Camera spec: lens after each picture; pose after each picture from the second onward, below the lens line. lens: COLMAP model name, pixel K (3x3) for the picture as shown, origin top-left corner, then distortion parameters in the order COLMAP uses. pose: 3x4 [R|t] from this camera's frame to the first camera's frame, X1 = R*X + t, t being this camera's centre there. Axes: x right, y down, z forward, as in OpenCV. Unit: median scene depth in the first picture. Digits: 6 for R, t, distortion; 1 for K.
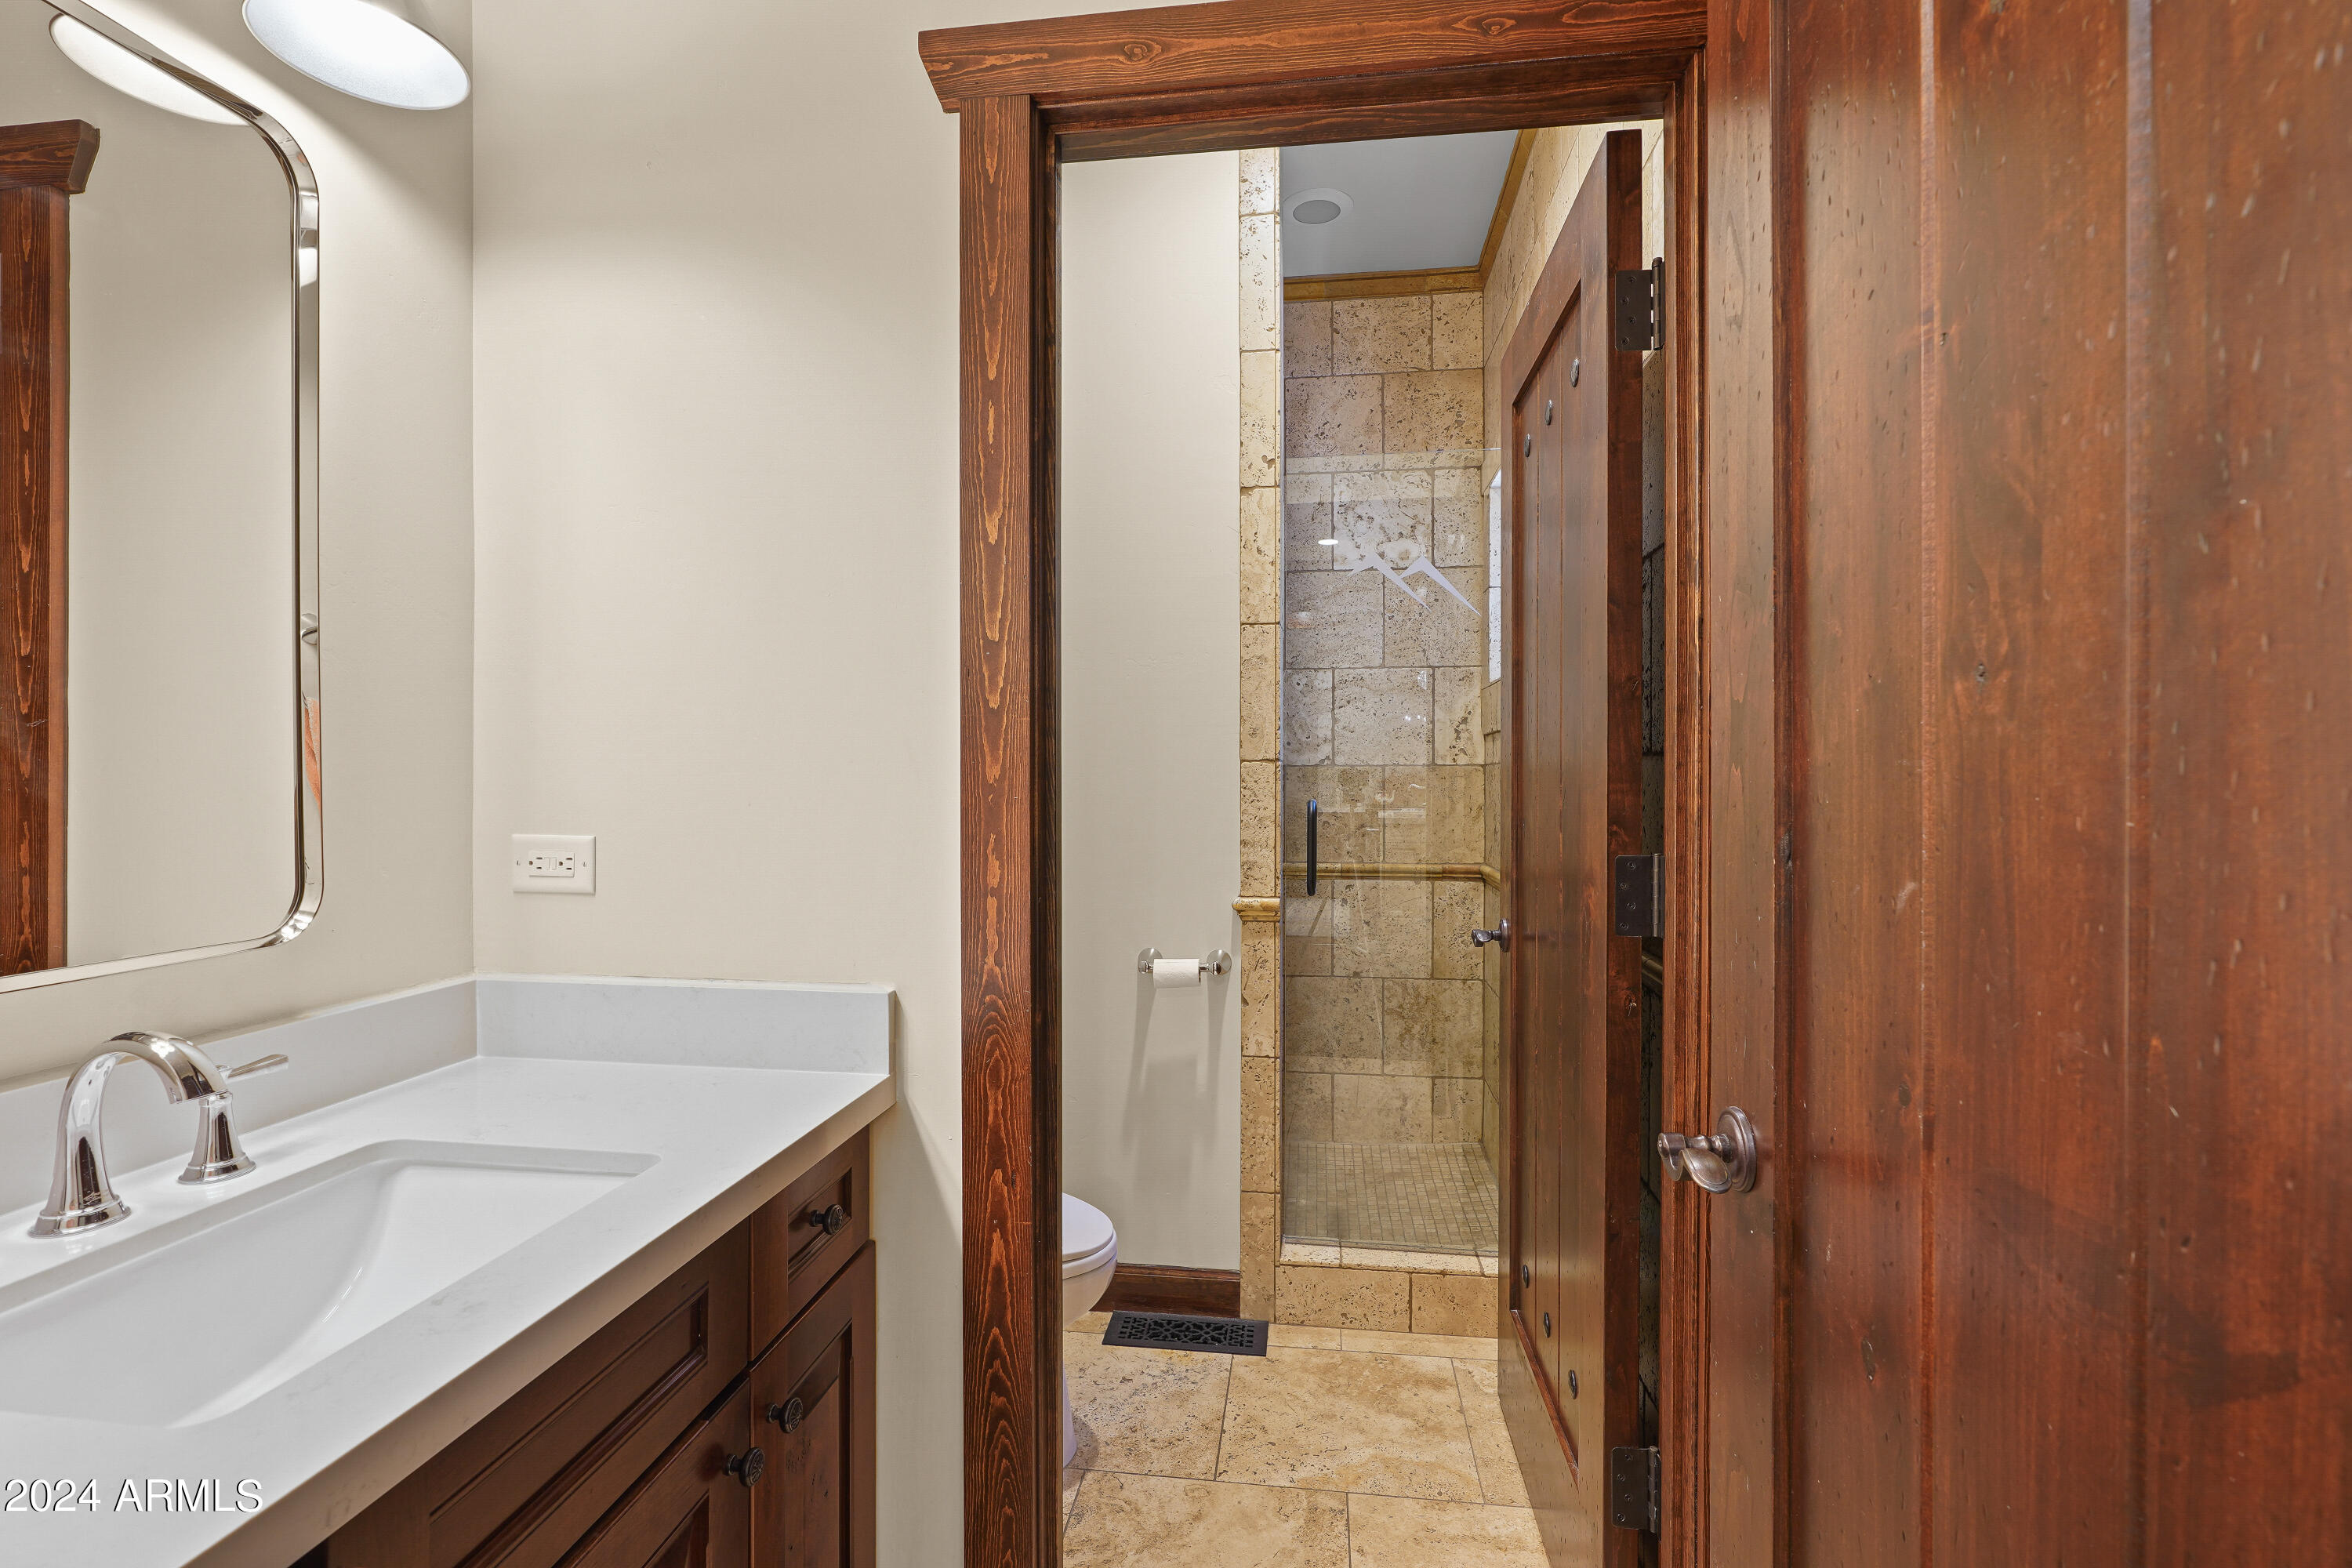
lens RADIAL K [[1065.4, 0, 1176.0], [0, 1065.4, 784.0], [0, 0, 1]] dist [0.000215, 0.000315]
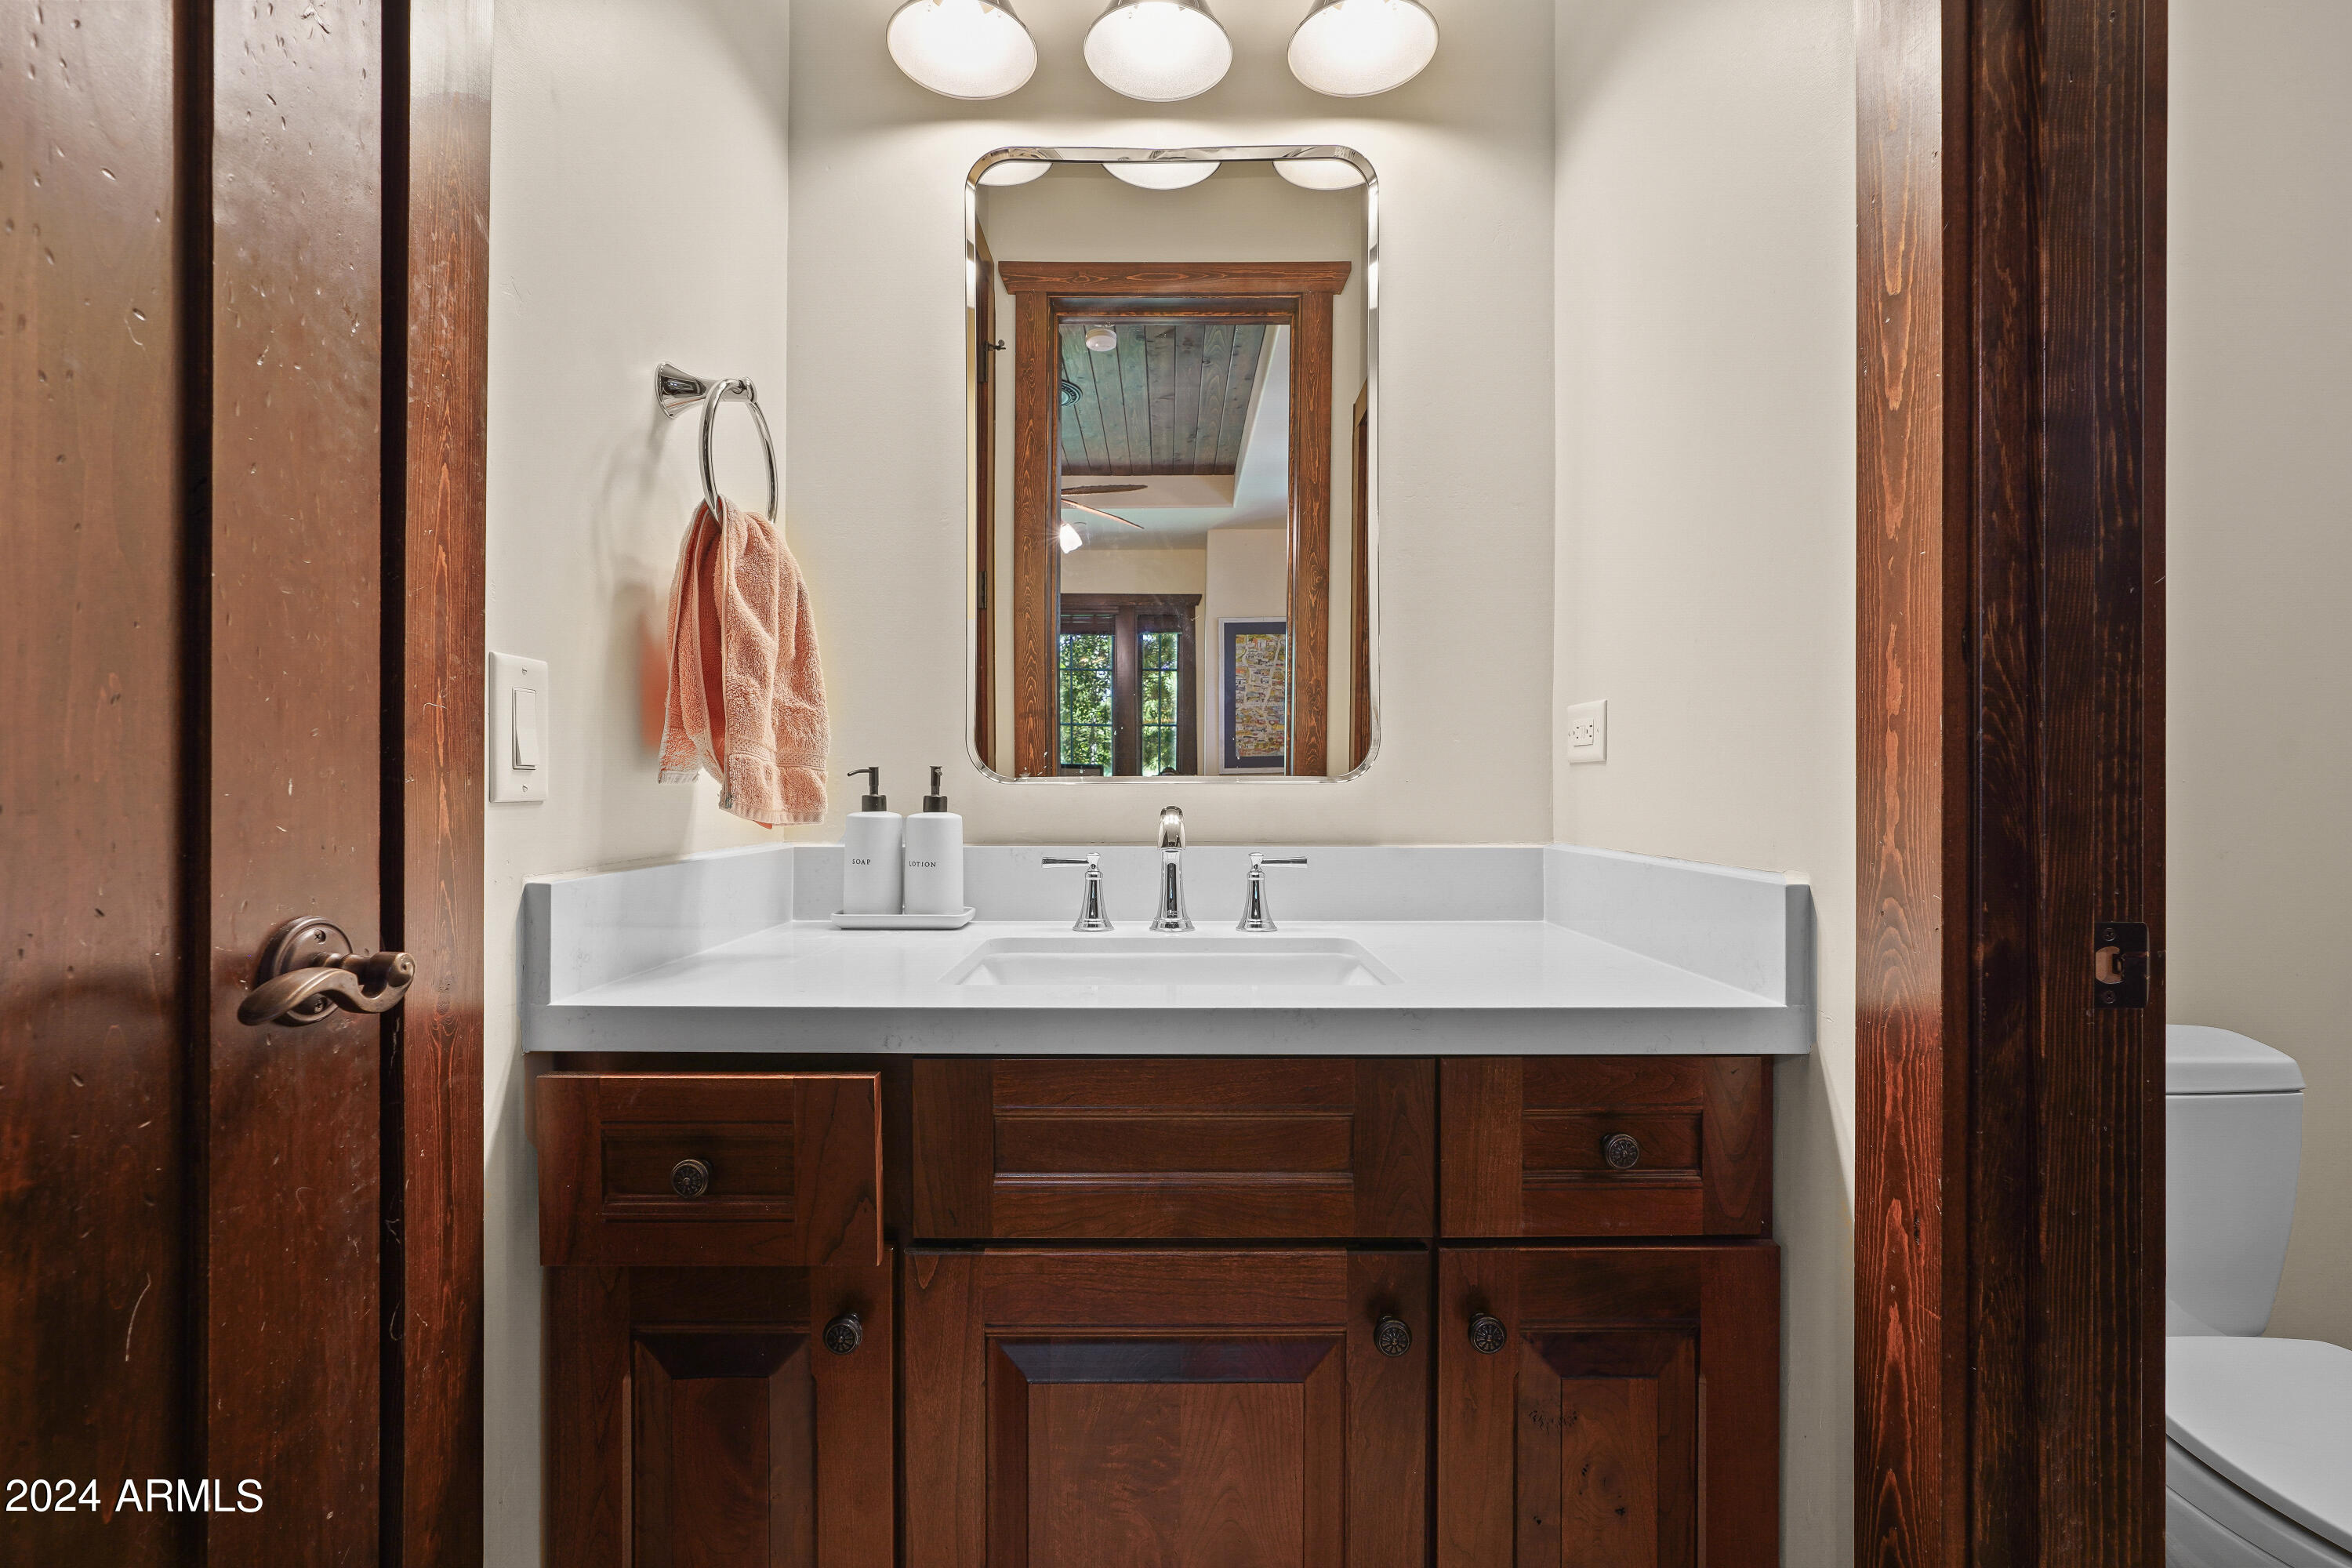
lens RADIAL K [[1065.4, 0, 1176.0], [0, 1065.4, 784.0], [0, 0, 1]] dist [0.000215, 0.000315]
pose [[0.145962, -0.004126, -0.989282, 0.350300], [-0.007668, 0.999957, -0.005302, 0.141201], [0.989260, 0.008360, 0.145924, 0.524920]]
